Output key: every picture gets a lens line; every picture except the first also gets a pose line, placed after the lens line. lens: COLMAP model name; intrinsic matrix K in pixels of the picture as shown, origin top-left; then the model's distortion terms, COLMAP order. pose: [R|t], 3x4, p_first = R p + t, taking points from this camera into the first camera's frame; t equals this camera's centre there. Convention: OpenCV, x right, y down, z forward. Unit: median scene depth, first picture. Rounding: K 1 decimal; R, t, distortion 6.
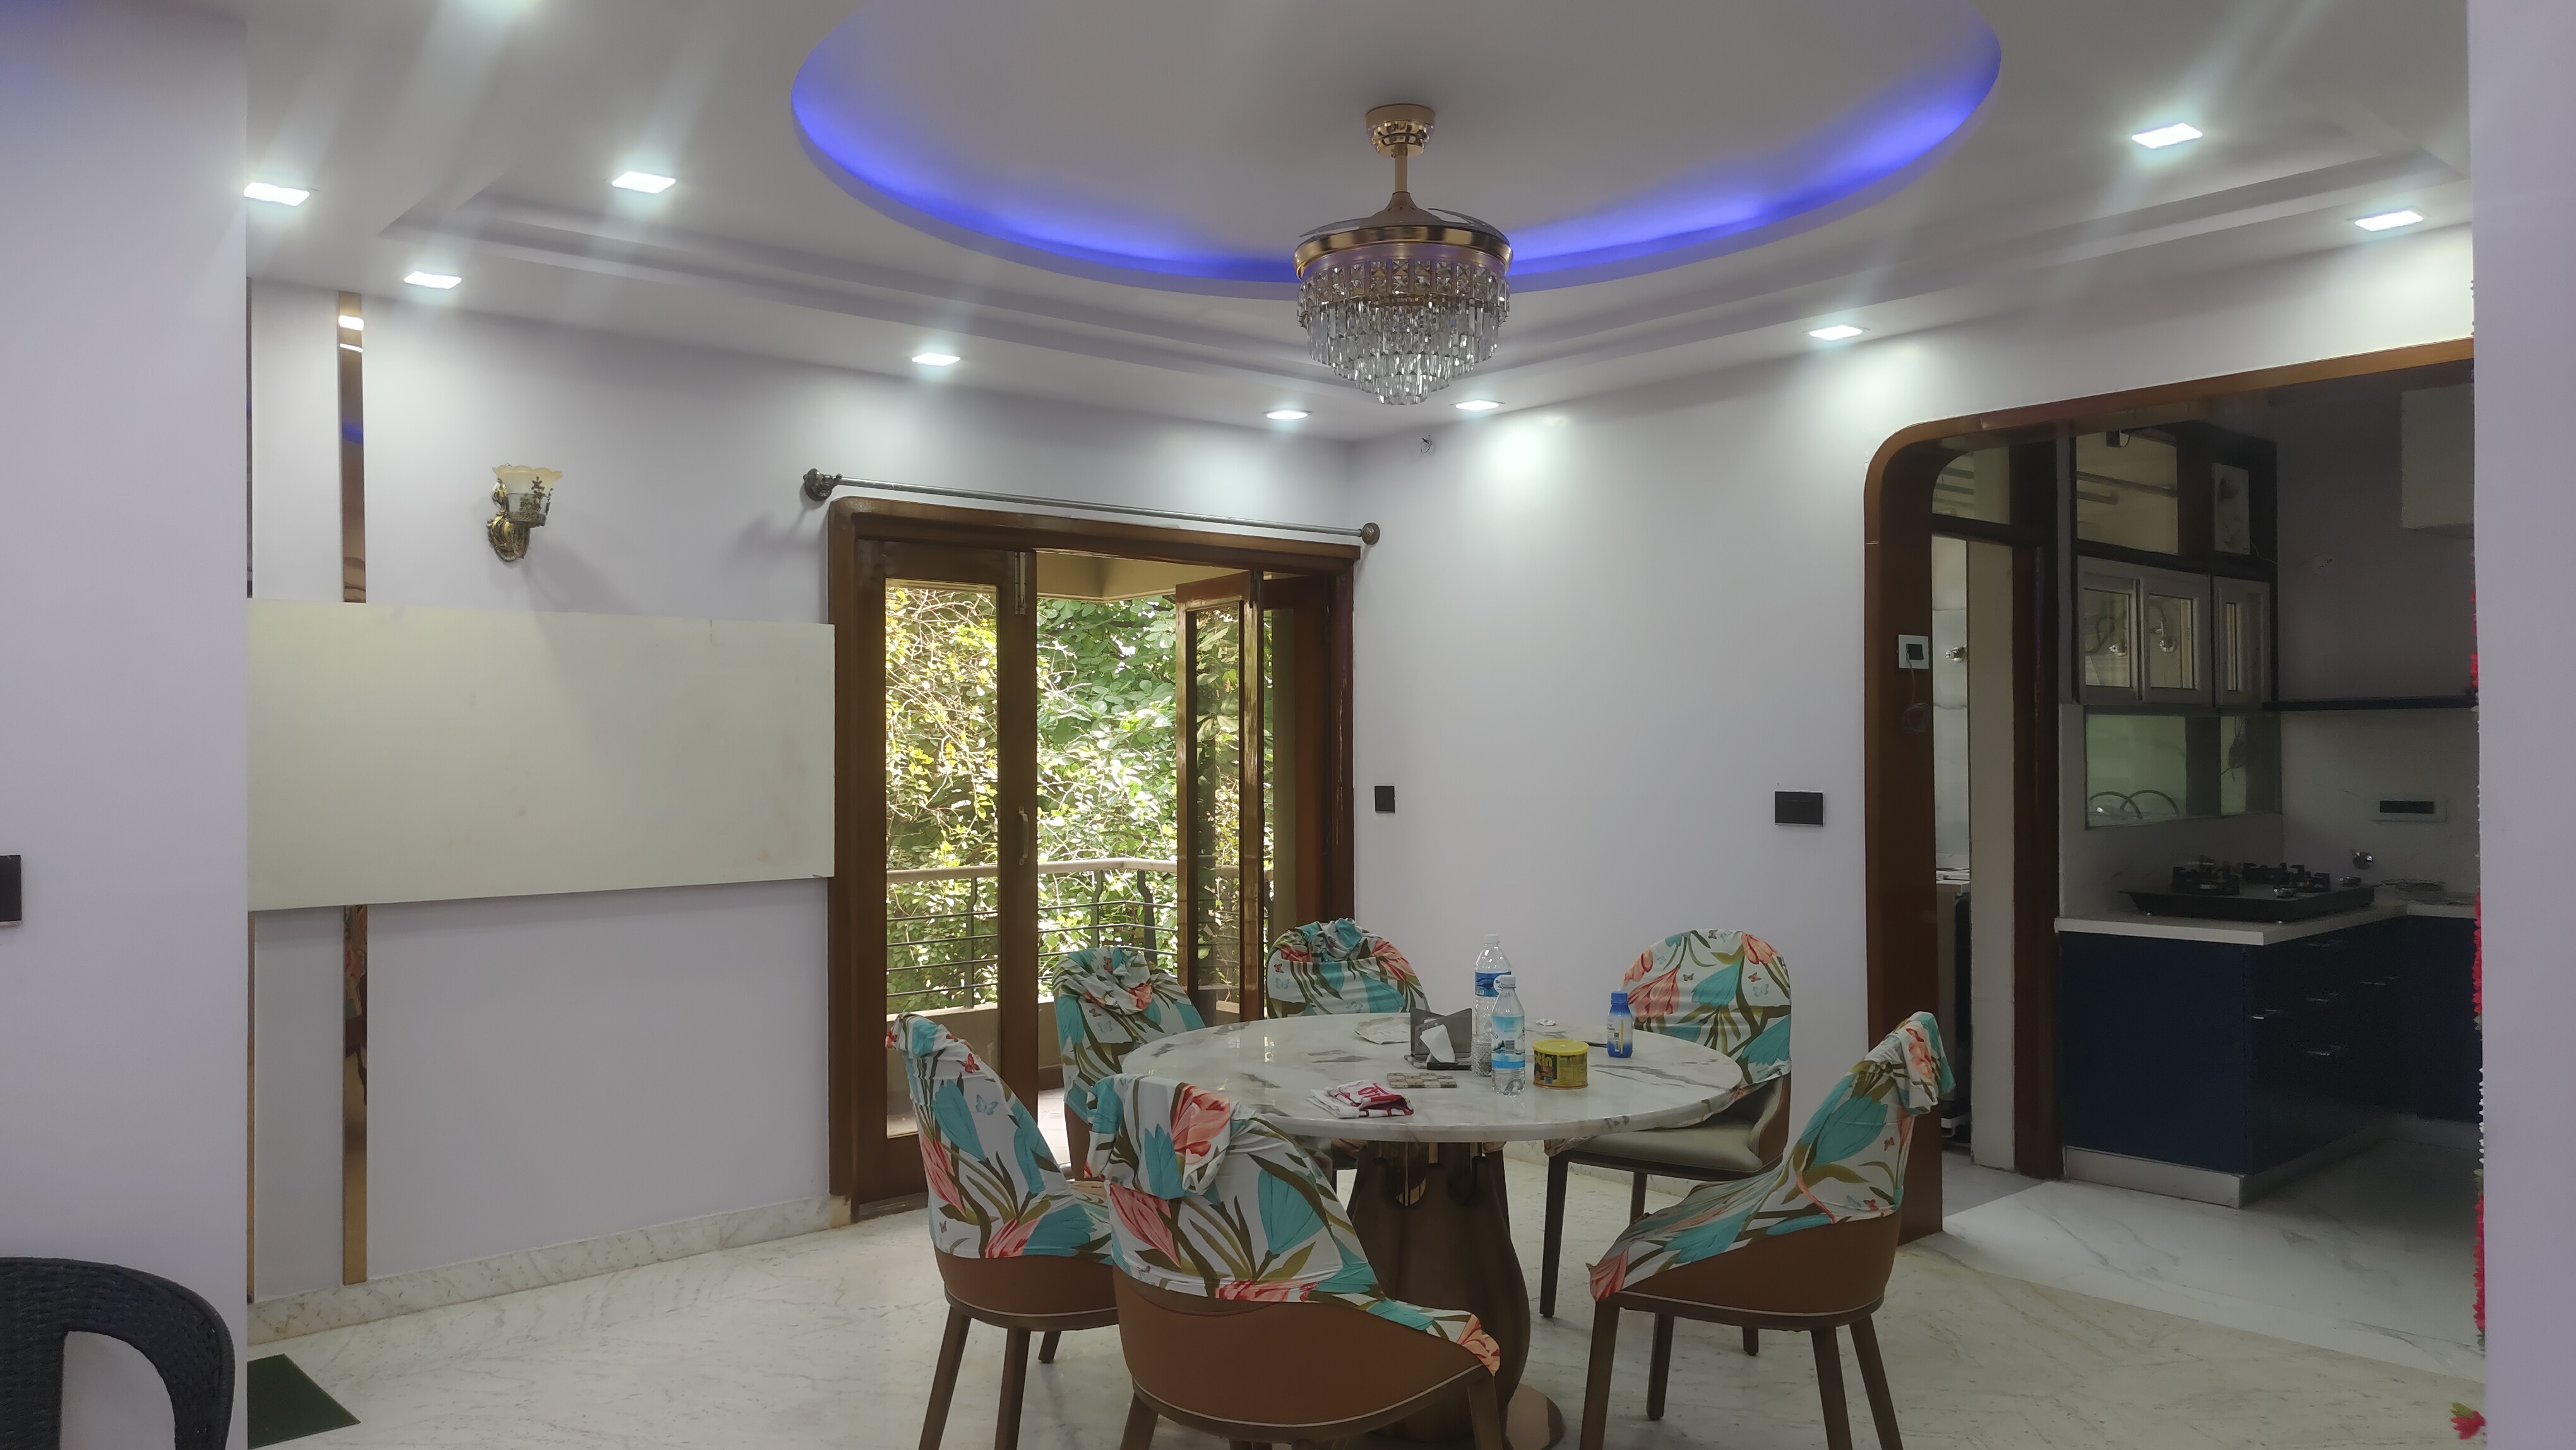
lens RADIAL K [[1803.1, 0, 1299.4], [0, 1803.1, 734.6], [0, 0, 1]] dist [0.031024, -0.004032]
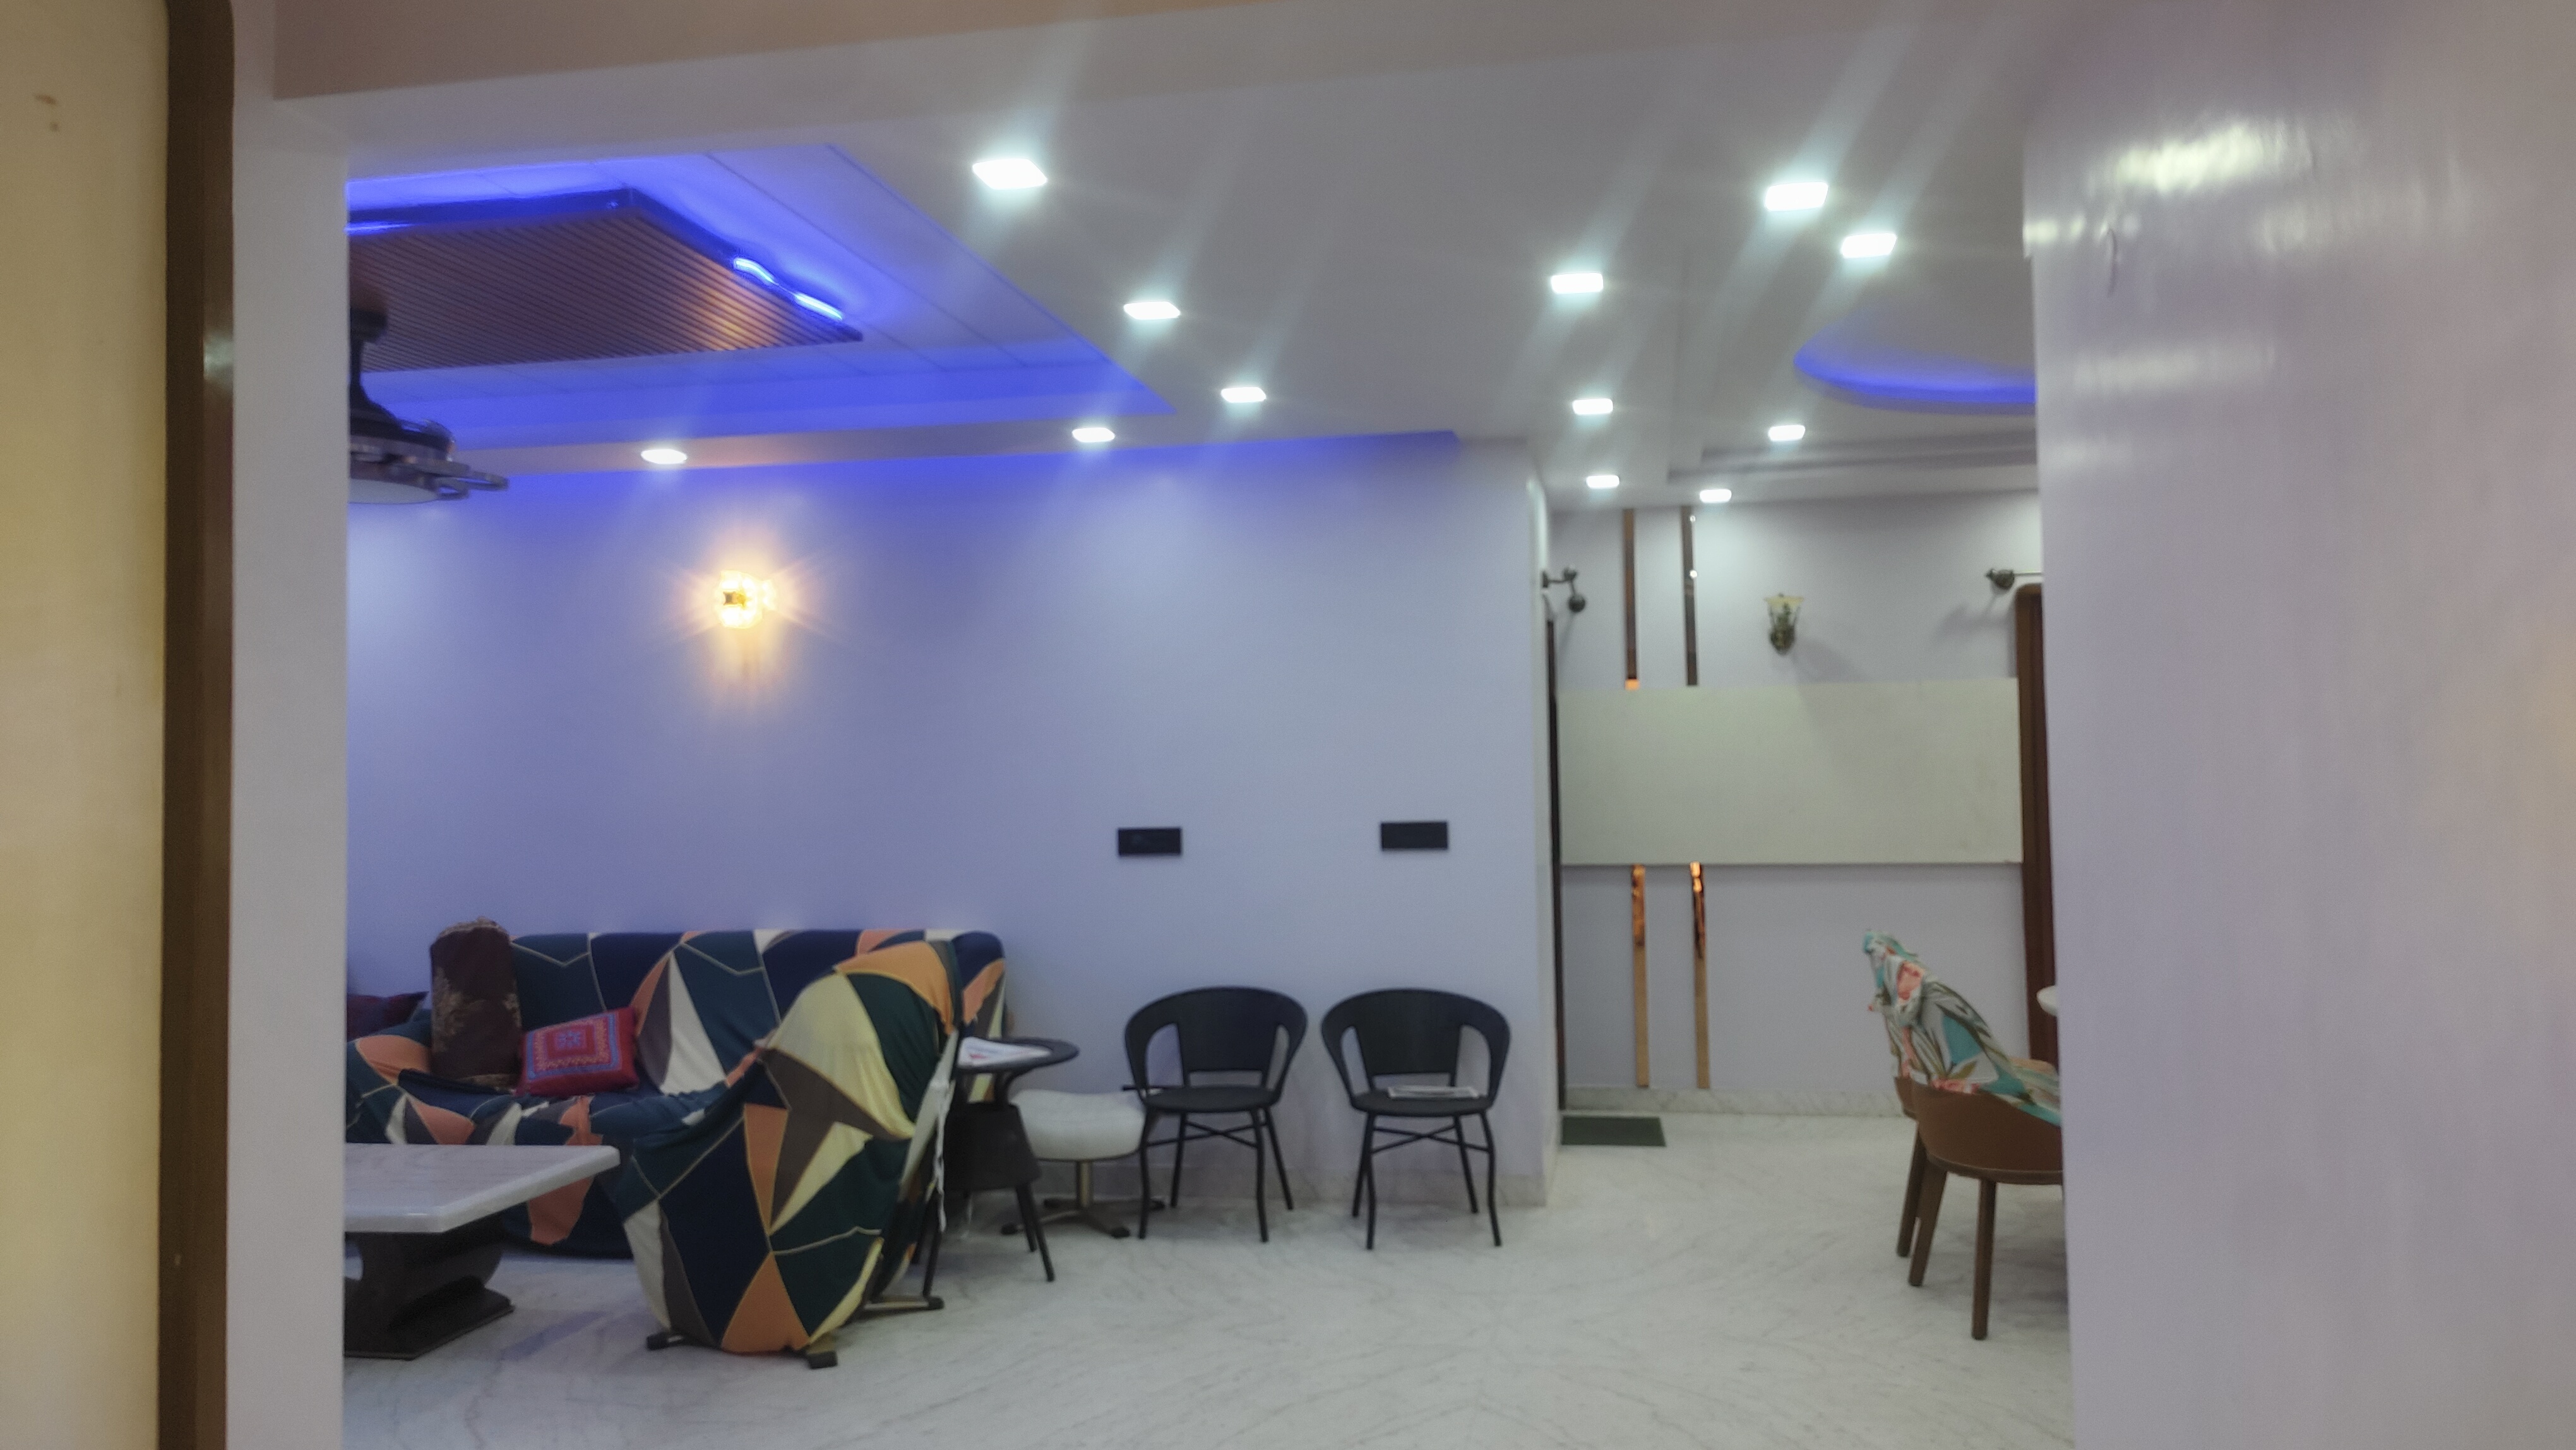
lens RADIAL K [[1803.1, 0, 1284.1], [0, 1803.1, 720.5], [0, 0, 1]] dist [0.031024, -0.004032]
pose [[0.614122, -0.032490, -0.788542, 0.577187], [0.019229, 0.999472, -0.026205, -0.004117], [0.788977, 0.000930, 0.614422, -0.338903]]
